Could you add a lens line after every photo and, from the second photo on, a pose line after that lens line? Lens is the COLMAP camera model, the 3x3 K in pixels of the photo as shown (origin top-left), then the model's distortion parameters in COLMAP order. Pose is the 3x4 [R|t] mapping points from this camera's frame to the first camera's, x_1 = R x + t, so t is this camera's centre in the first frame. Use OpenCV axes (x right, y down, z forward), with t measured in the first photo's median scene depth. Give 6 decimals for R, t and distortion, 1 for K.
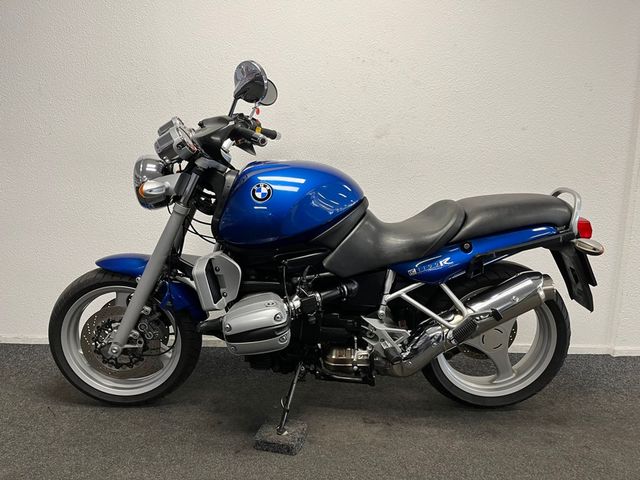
lens RADIAL K [[429.8, 0, 320.0], [0, 429.8, 240.0], [0, 0, 1]] dist [0.037137, -0.001034]
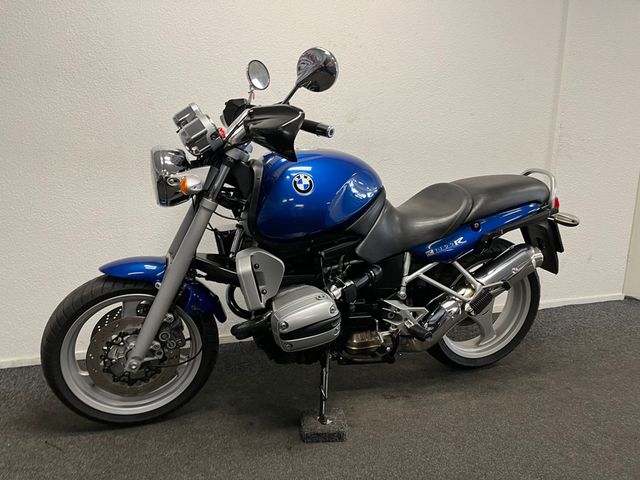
lens RADIAL K [[429.8, 0, 320.0], [0, 429.8, 240.0], [0, 0, 1]] dist [0.037137, -0.001034]
pose [[0.963992, -0.071330, 0.256187, -0.309891], [0.059793, 0.996826, 0.052555, -0.028864], [-0.259123, -0.035345, 0.965197, 0.044071]]
